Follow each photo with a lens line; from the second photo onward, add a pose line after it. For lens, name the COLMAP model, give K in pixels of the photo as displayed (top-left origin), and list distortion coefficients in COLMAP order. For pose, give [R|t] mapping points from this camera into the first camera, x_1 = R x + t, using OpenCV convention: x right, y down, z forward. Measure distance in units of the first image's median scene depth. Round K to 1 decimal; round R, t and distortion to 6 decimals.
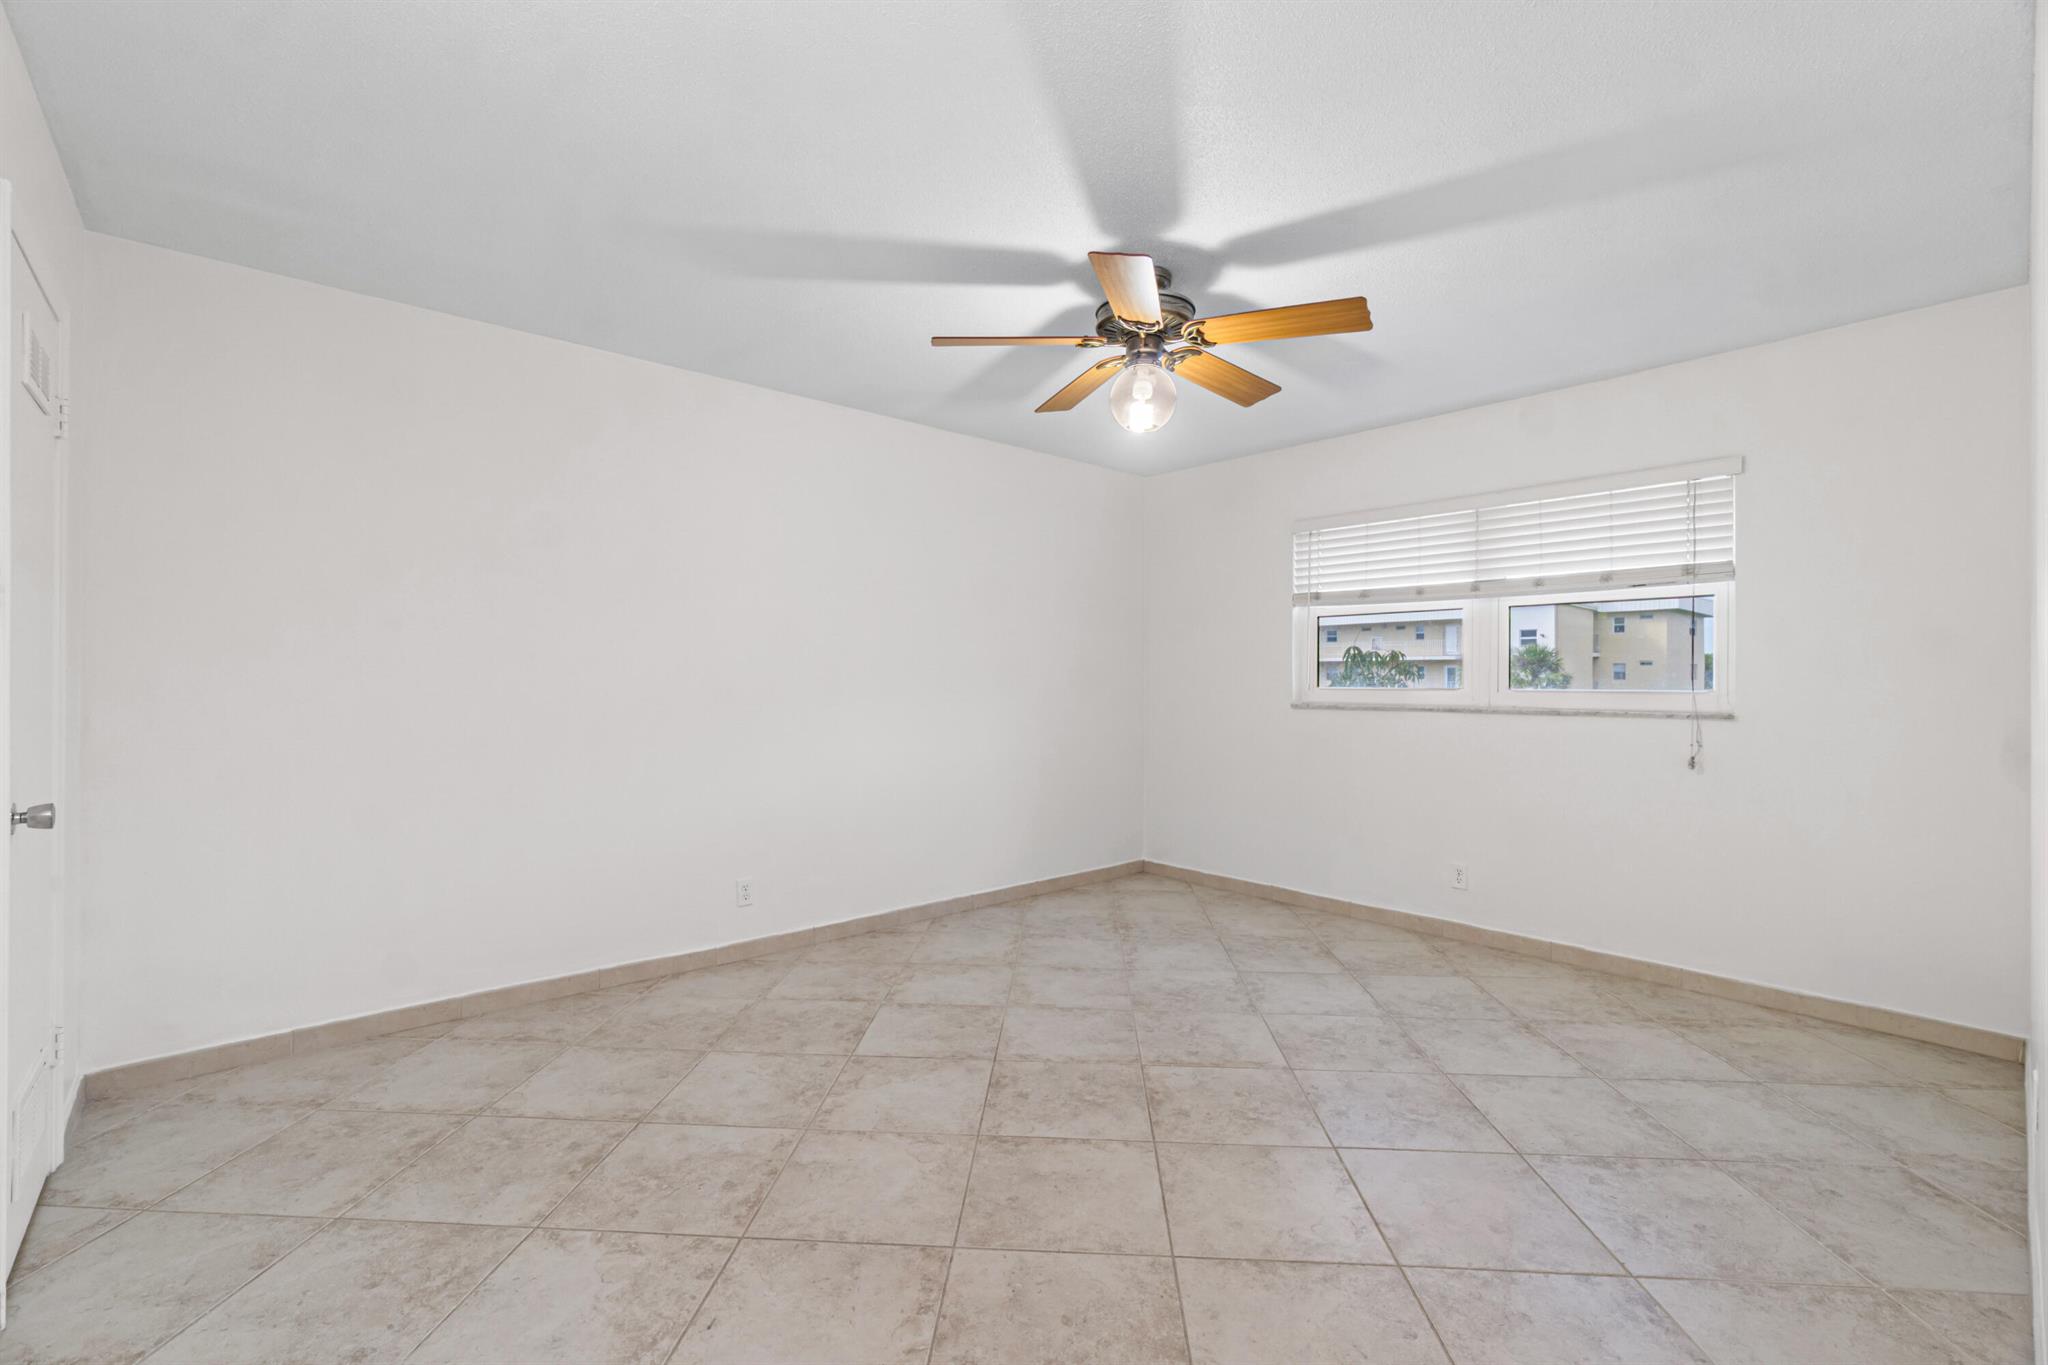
lens RADIAL K [[891.6, 0, 1033.2], [0, 891.6, 688.5], [0, 0, 1]] dist [-0.010323, 0.001926]
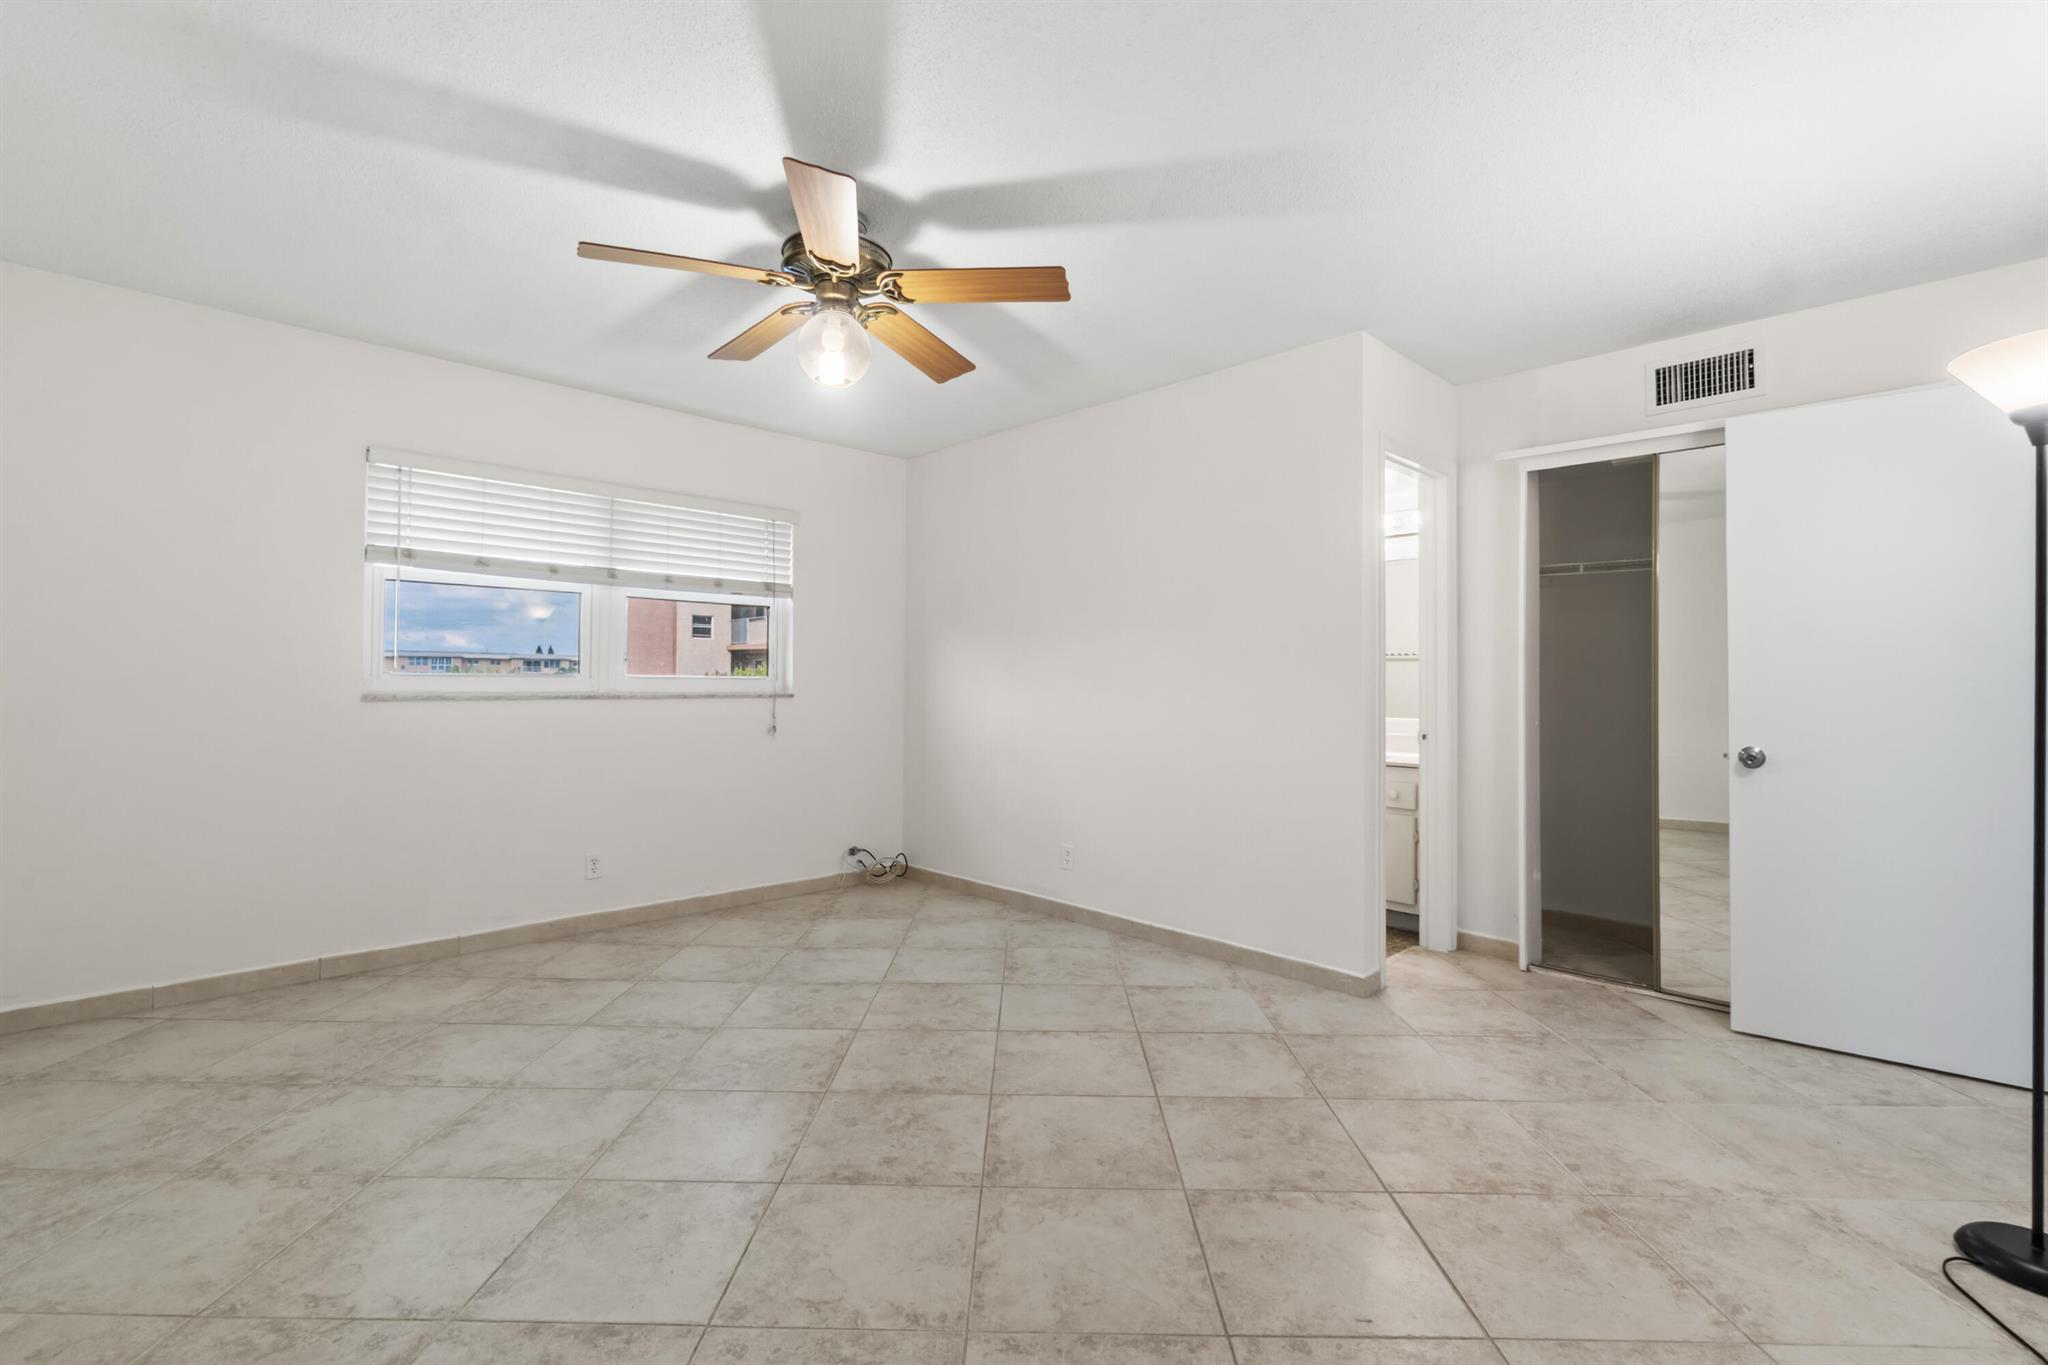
lens RADIAL K [[891.6, 0, 1032.9], [0, 891.6, 677.0], [0, 0, 1]] dist [-0.010323, 0.001926]
pose [[-0.049022, 0.002383, 0.998795, -0.630612], [0.002516, 0.999994, -0.002262, 0.007074], [-0.998795, 0.002402, -0.049028, 0.675302]]
